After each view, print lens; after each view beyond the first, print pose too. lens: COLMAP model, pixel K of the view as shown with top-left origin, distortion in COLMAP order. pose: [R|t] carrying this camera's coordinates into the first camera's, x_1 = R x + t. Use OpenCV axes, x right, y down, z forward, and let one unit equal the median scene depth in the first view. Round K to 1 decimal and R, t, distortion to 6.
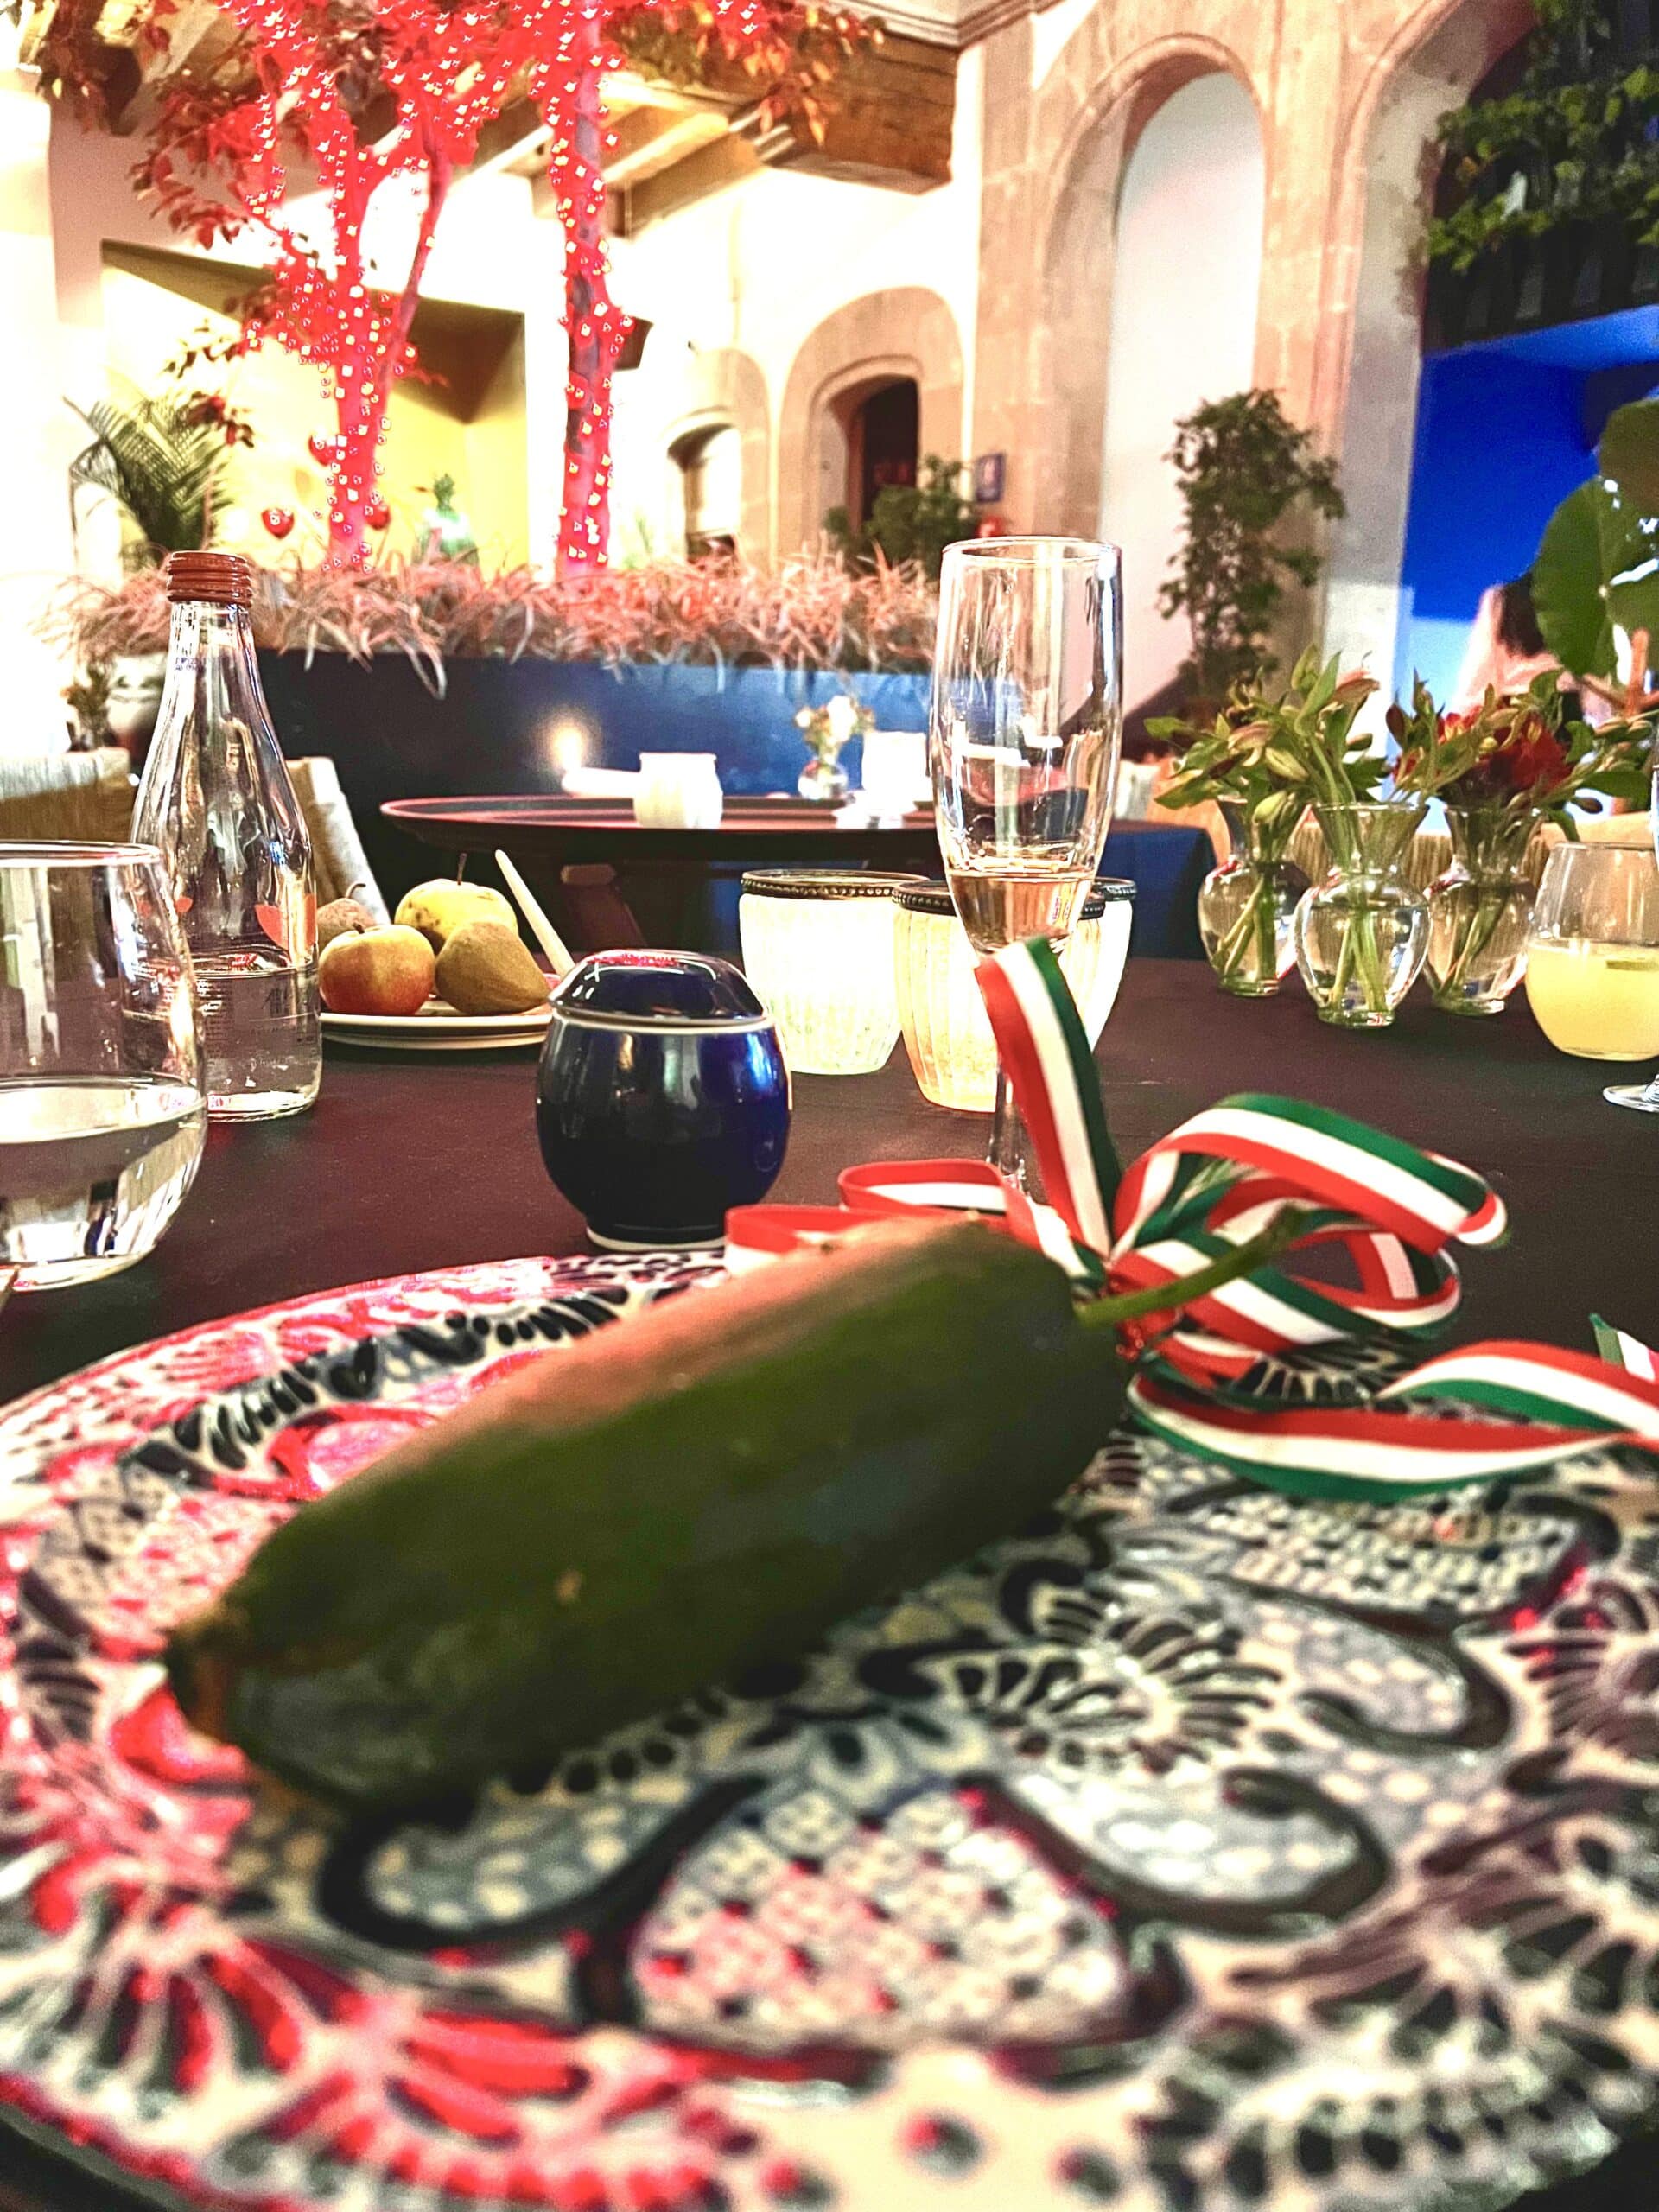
lens RADIAL K [[1673.5, 0, 829.5], [0, 1673.5, 1106.0], [0, 0, 1]] dist [0.044522, -0.002771]
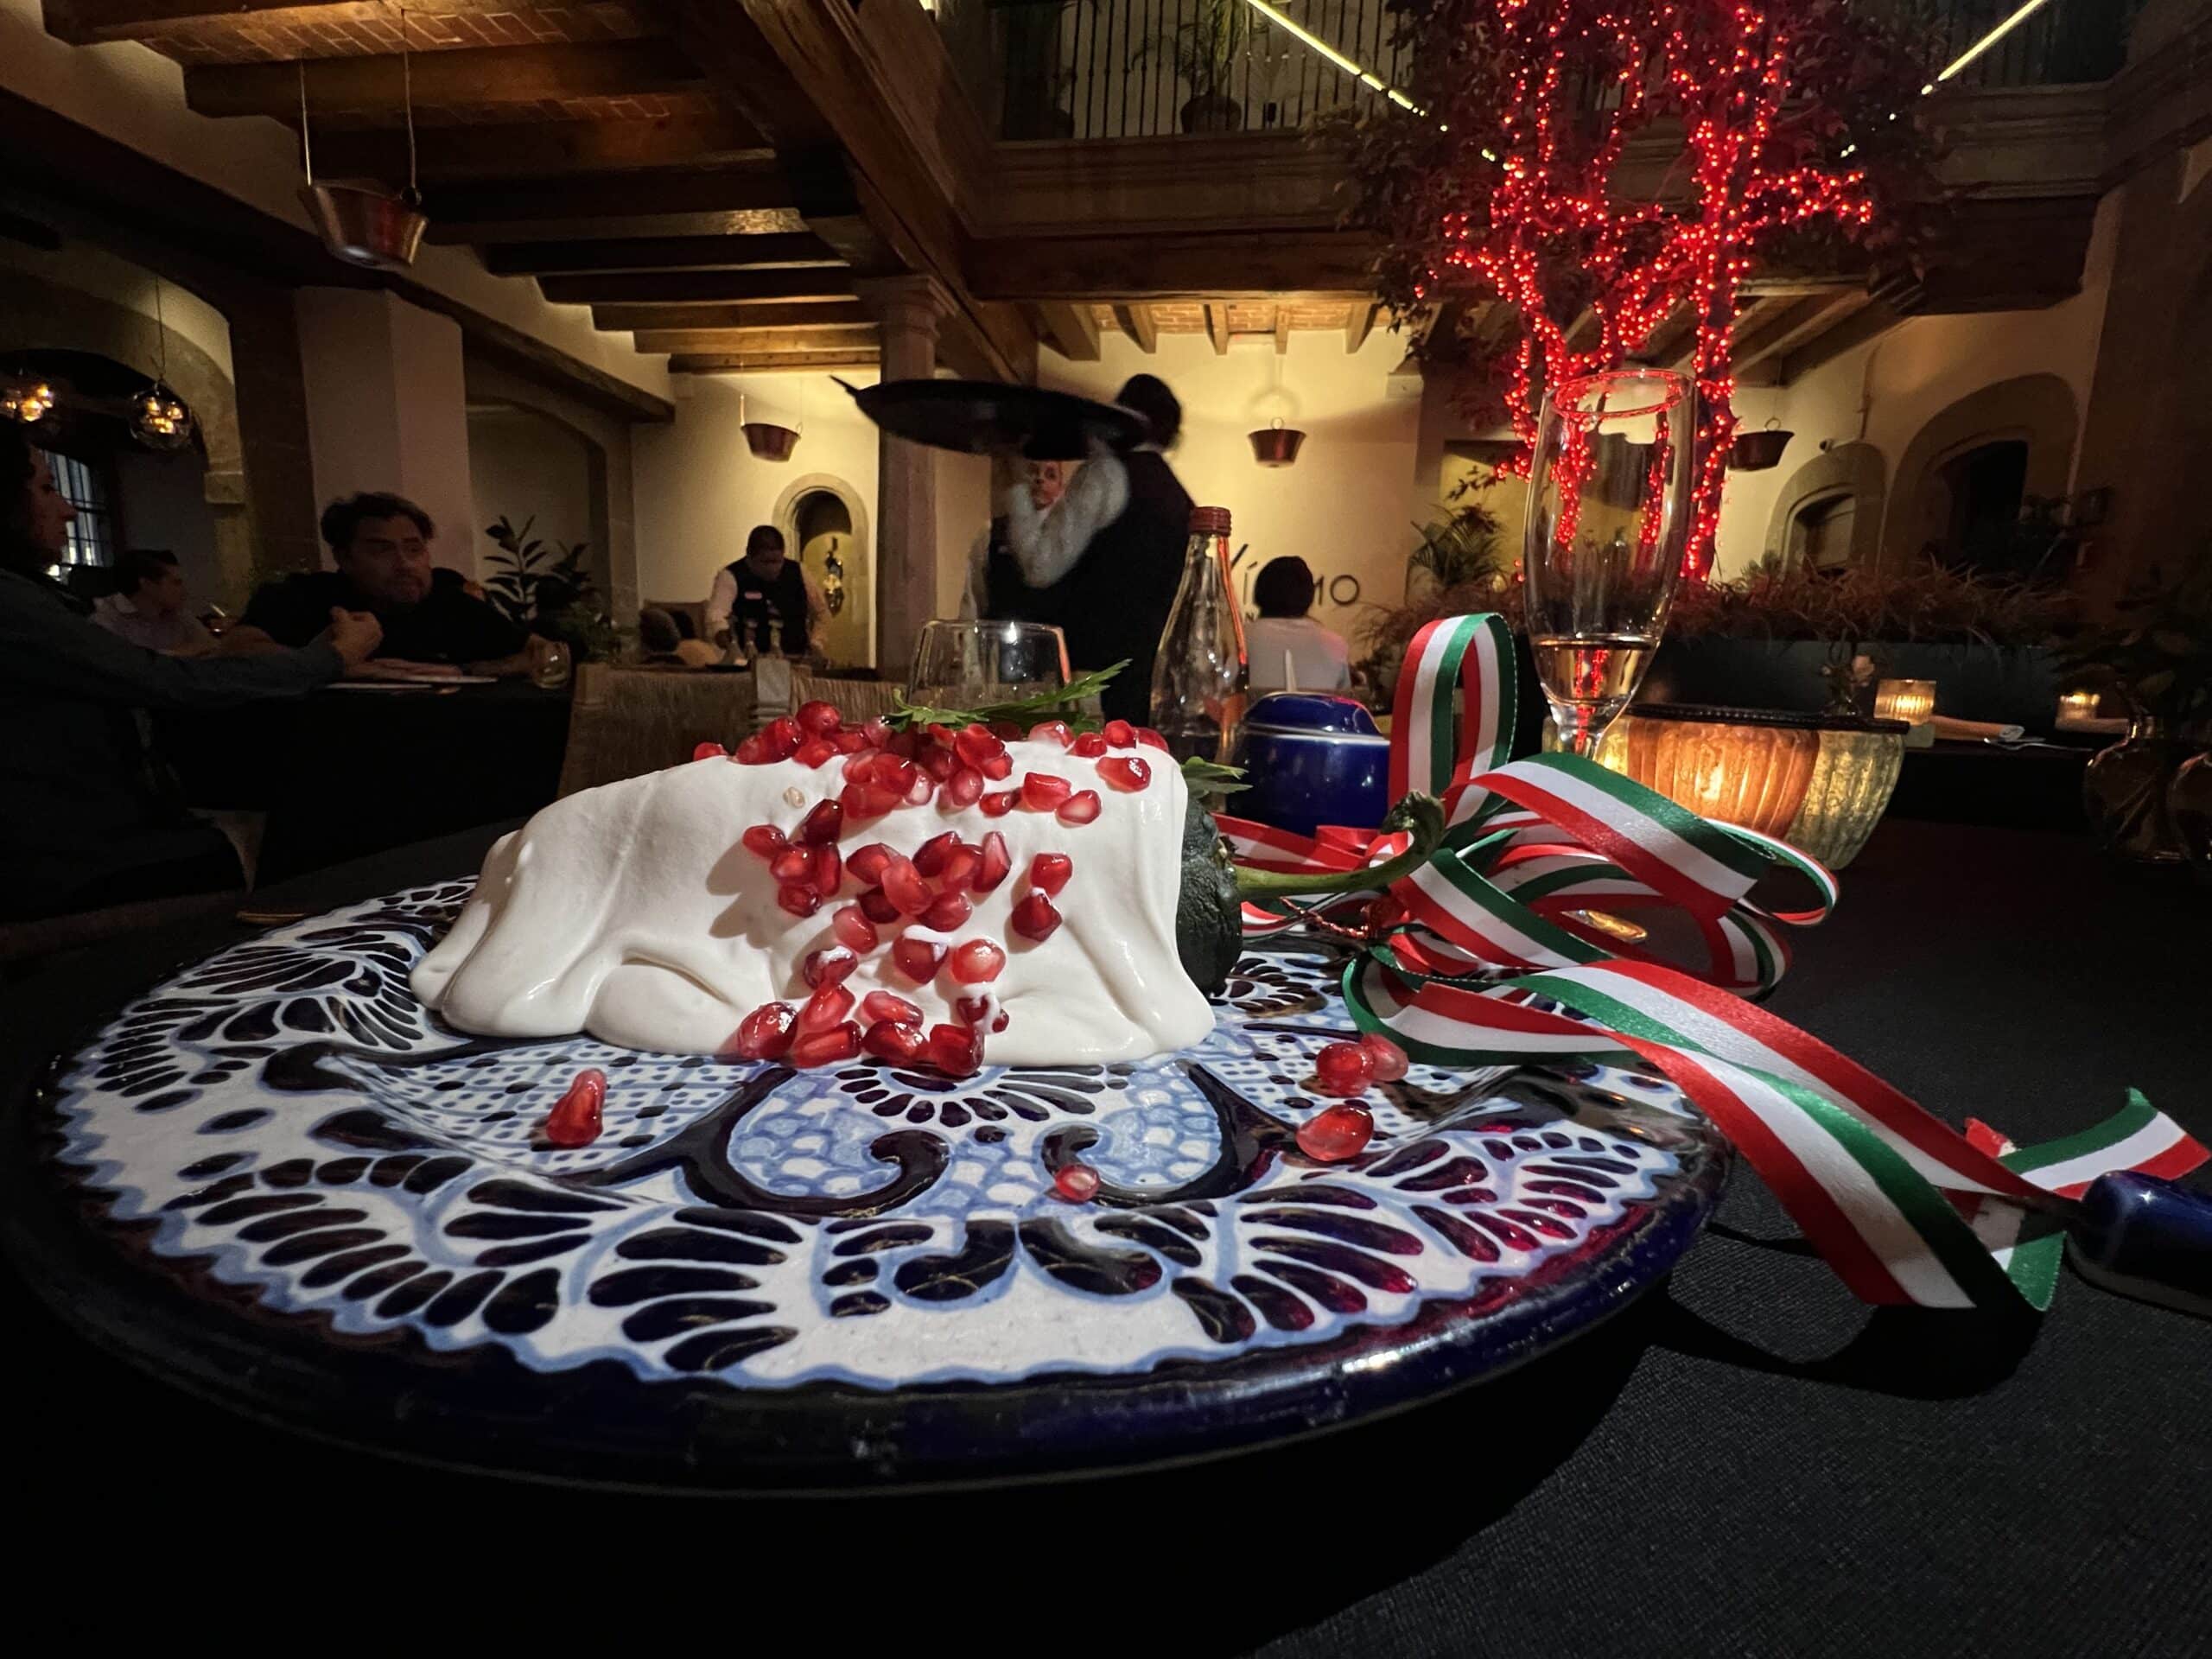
lens RADIAL K [[939.0, 0, 1106.0], [0, 939.0, 829.5], [0, 0, 1]] dist [-0.004464, 0.000404]
pose [[0.755129, 0.110327, -0.646227, 0.141507], [-0.160918, 0.986774, -0.019569, 0.034328], [0.635520, 0.118767, 0.762895, 0.107680]]
